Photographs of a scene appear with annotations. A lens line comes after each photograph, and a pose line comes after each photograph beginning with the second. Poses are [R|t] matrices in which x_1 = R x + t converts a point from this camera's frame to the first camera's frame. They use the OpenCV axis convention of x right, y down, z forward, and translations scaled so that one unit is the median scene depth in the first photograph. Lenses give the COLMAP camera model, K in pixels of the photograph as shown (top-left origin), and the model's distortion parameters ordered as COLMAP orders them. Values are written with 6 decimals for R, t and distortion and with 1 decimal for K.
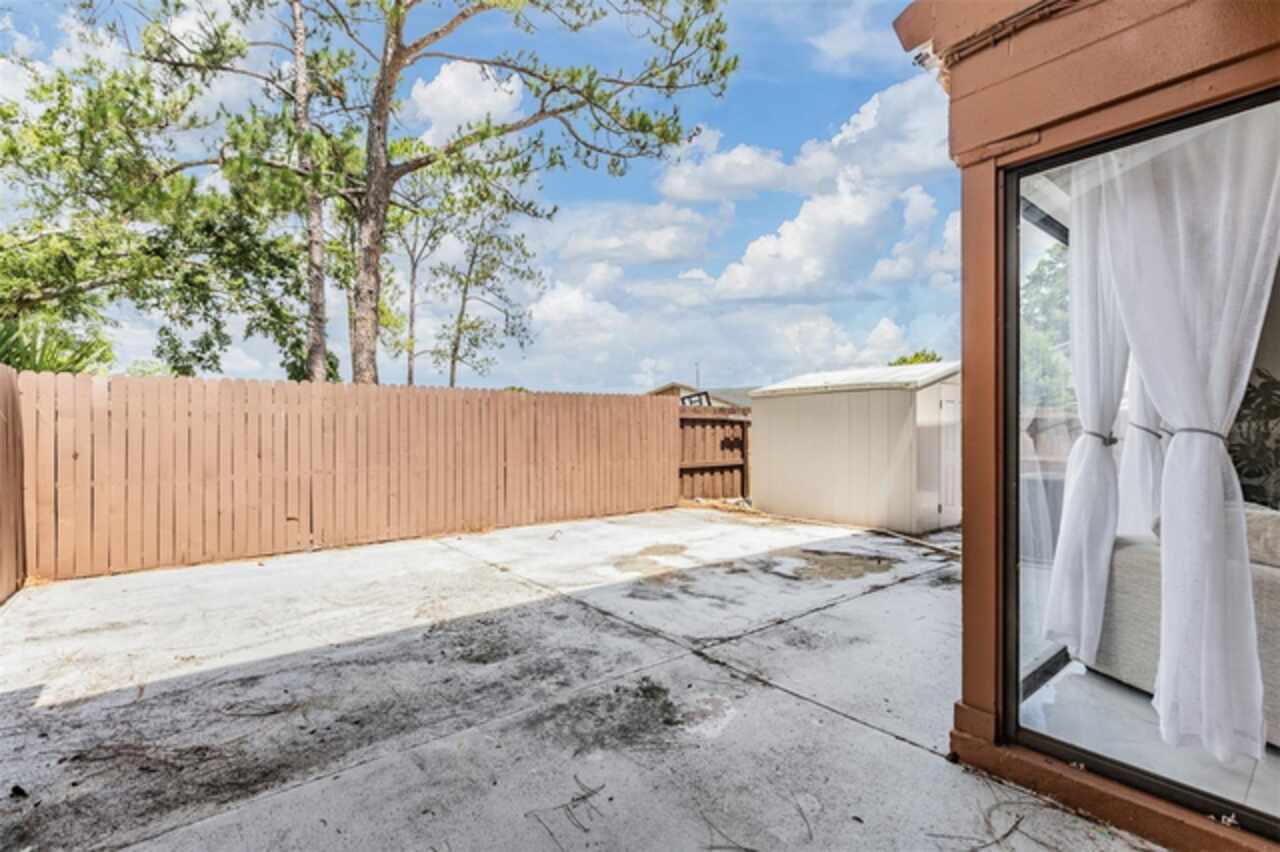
lens RADIAL K [[571.7, 0, 635.7], [0, 571.7, 423.3], [0, 0, 1]] dist [-0.001125, -0.000017]
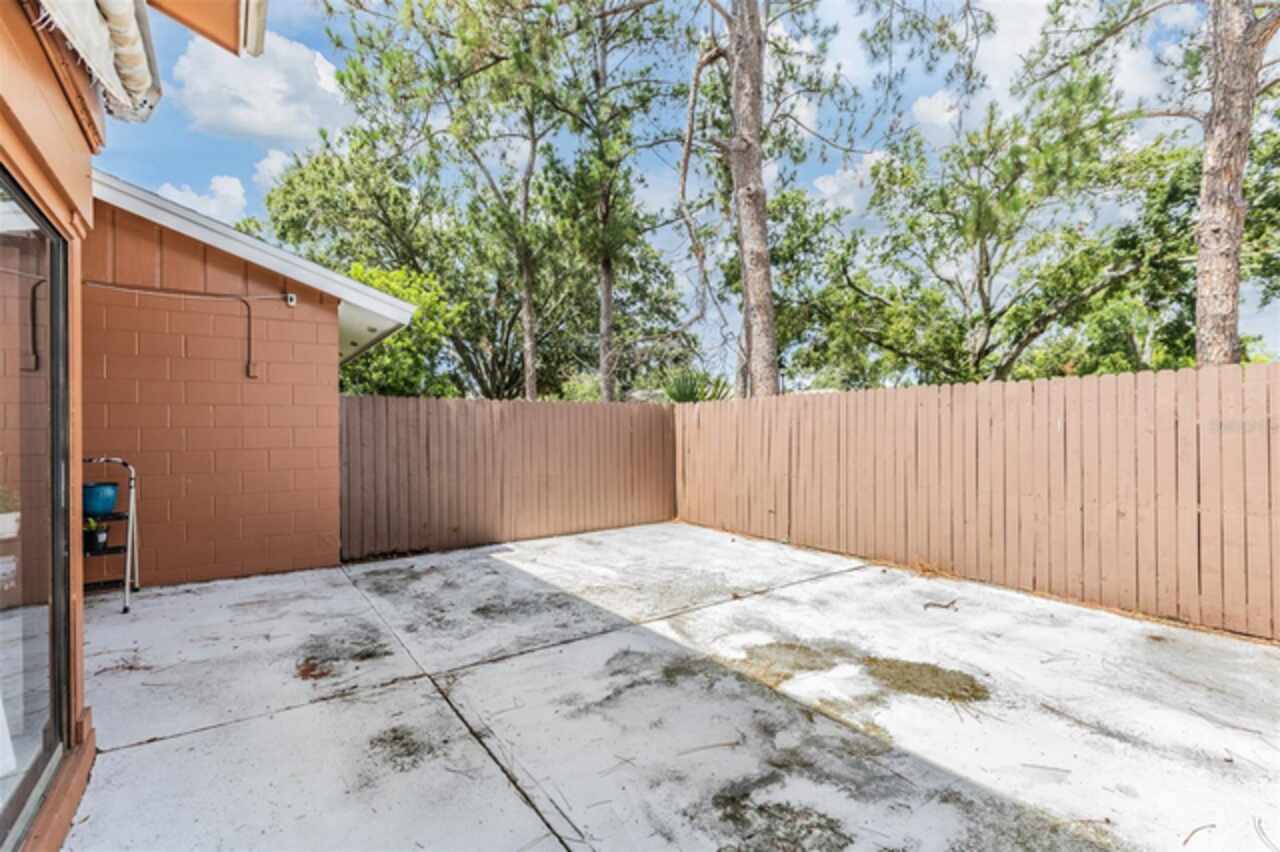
lens RADIAL K [[571.7, 0, 635.7], [0, 571.7, 423.3], [0, 0, 1]] dist [-0.001125, -0.000017]
pose [[-0.048431, -0.005865, -0.998809, 0.956697], [0.015925, 0.999851, -0.006644, -0.022285], [0.998700, -0.016228, -0.048330, 1.255266]]
